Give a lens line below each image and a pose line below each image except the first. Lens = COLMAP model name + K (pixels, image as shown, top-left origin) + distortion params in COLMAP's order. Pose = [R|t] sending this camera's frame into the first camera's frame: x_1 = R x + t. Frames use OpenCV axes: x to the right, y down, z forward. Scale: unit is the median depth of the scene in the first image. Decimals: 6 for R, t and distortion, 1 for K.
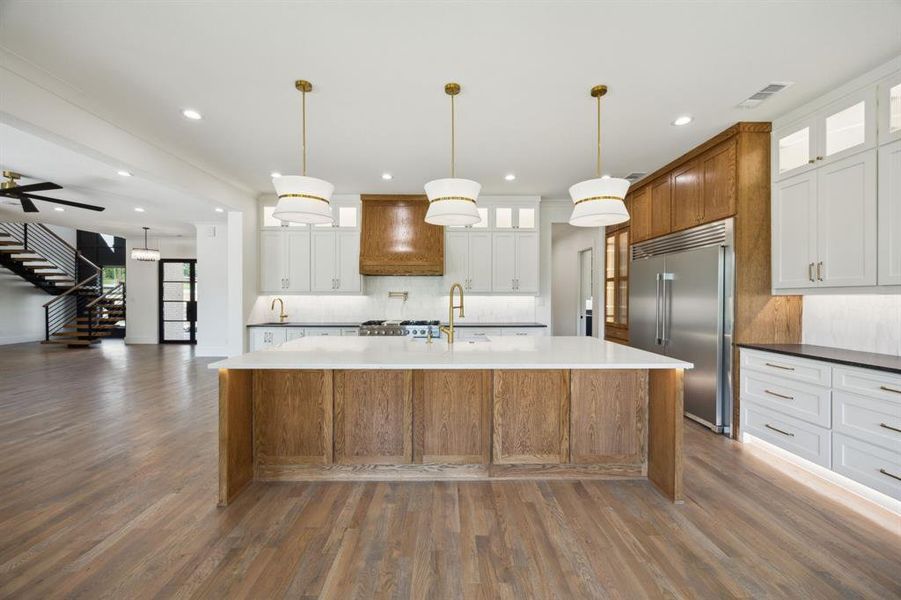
lens RADIAL K [[346.4, 0, 445.5], [0, 346.4, 299.1], [0, 0, 1]] dist [-0.003416, -0.000003]
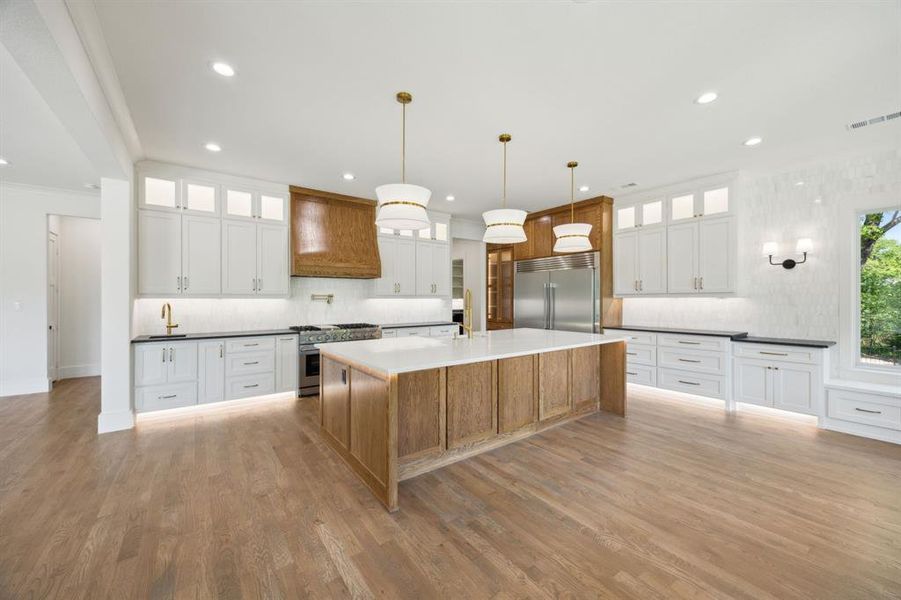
lens RADIAL K [[346.4, 0, 449.0], [0, 346.4, 300.4], [0, 0, 1]] dist [-0.003416, -0.000003]
pose [[0.813756, -0.006233, 0.581173, -0.887154], [0.006434, 0.999978, 0.001715, -0.009549], [-0.581171, 0.002344, 0.813778, 0.075643]]
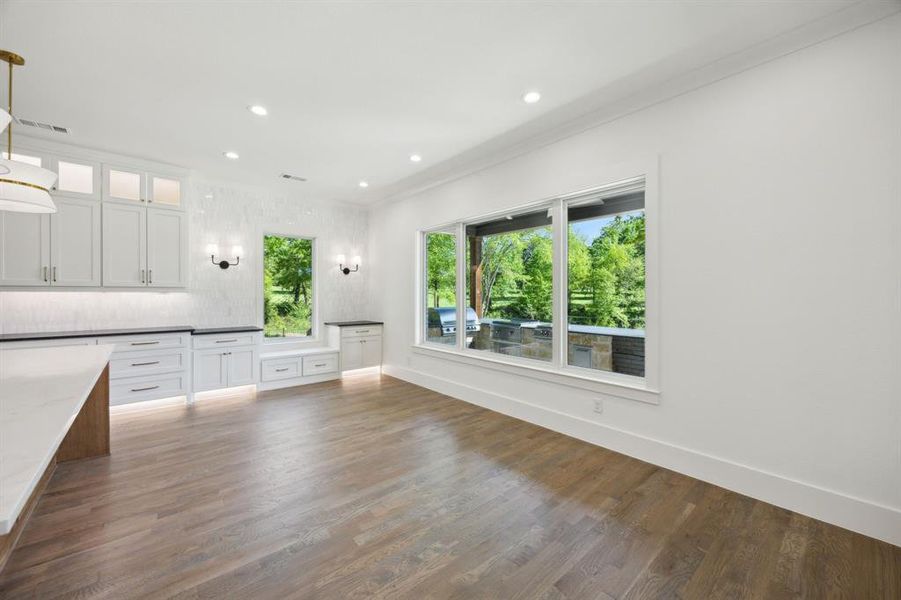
lens RADIAL K [[346.4, 0, 447.0], [0, 346.4, 296.5], [0, 0, 1]] dist [-0.003416, -0.000003]
pose [[-0.640138, -0.007245, 0.768225, -0.922912], [-0.004023, 0.999973, 0.006078, -0.007611], [-0.768249, 0.000801, -0.640151, 0.709295]]
